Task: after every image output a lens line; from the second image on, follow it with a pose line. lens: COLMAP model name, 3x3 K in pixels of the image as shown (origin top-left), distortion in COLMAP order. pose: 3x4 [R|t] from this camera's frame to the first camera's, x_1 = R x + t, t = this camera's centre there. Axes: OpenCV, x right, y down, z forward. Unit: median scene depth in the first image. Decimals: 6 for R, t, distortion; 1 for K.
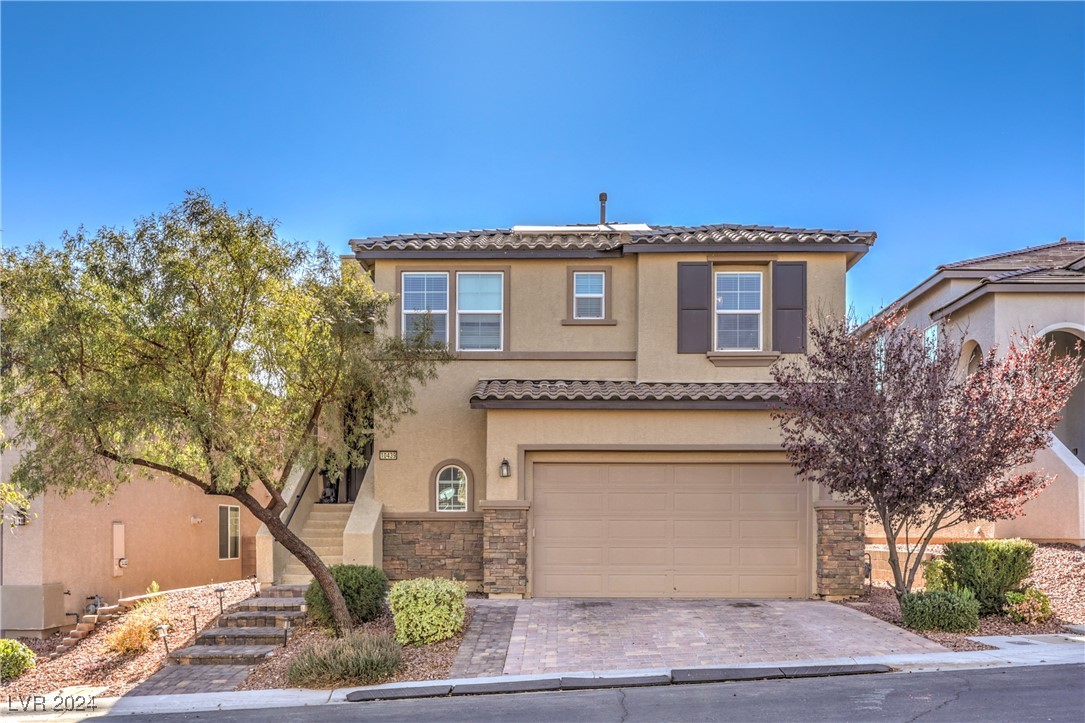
lens RADIAL K [[789.2, 0, 541.6], [0, 789.2, 397.9], [0, 0, 1]] dist [-0.000361, -0.000610]
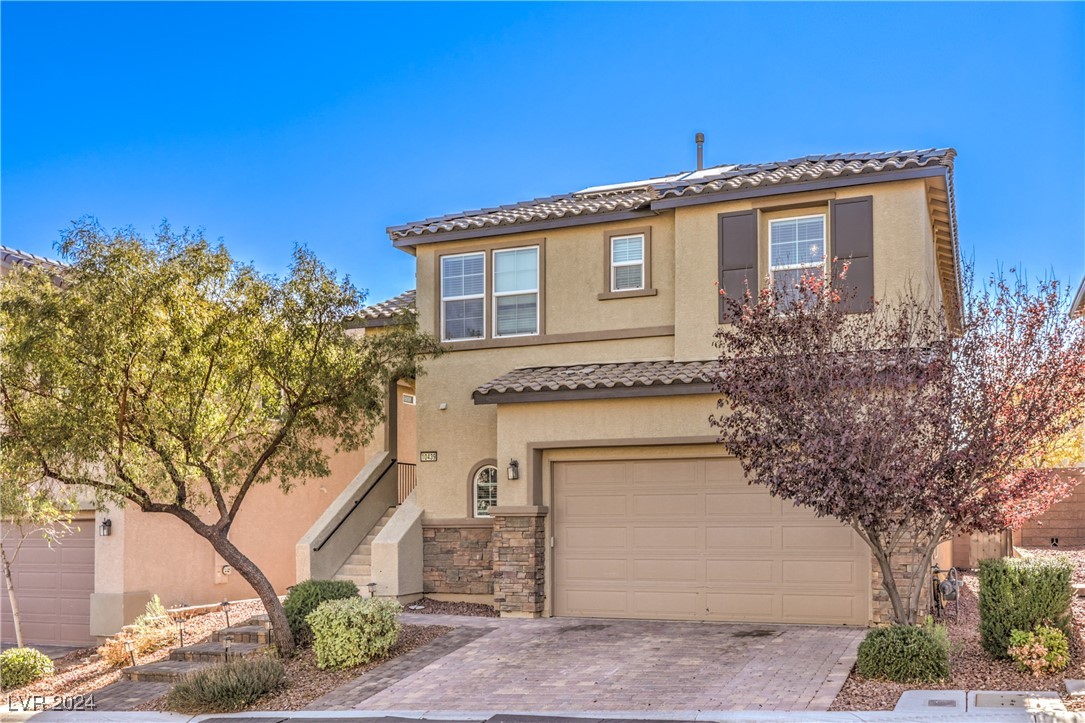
lens RADIAL K [[903.1, 0, 542.5], [0, 903.1, 361.5], [0, 0, 1]] dist [-0.000651, -0.003918]
pose [[0.950035, -0.065225, -0.305253, 0.272140], [0.062038, 0.997871, -0.020137, -0.009114], [0.305917, 0.000194, 0.952058, 0.037375]]
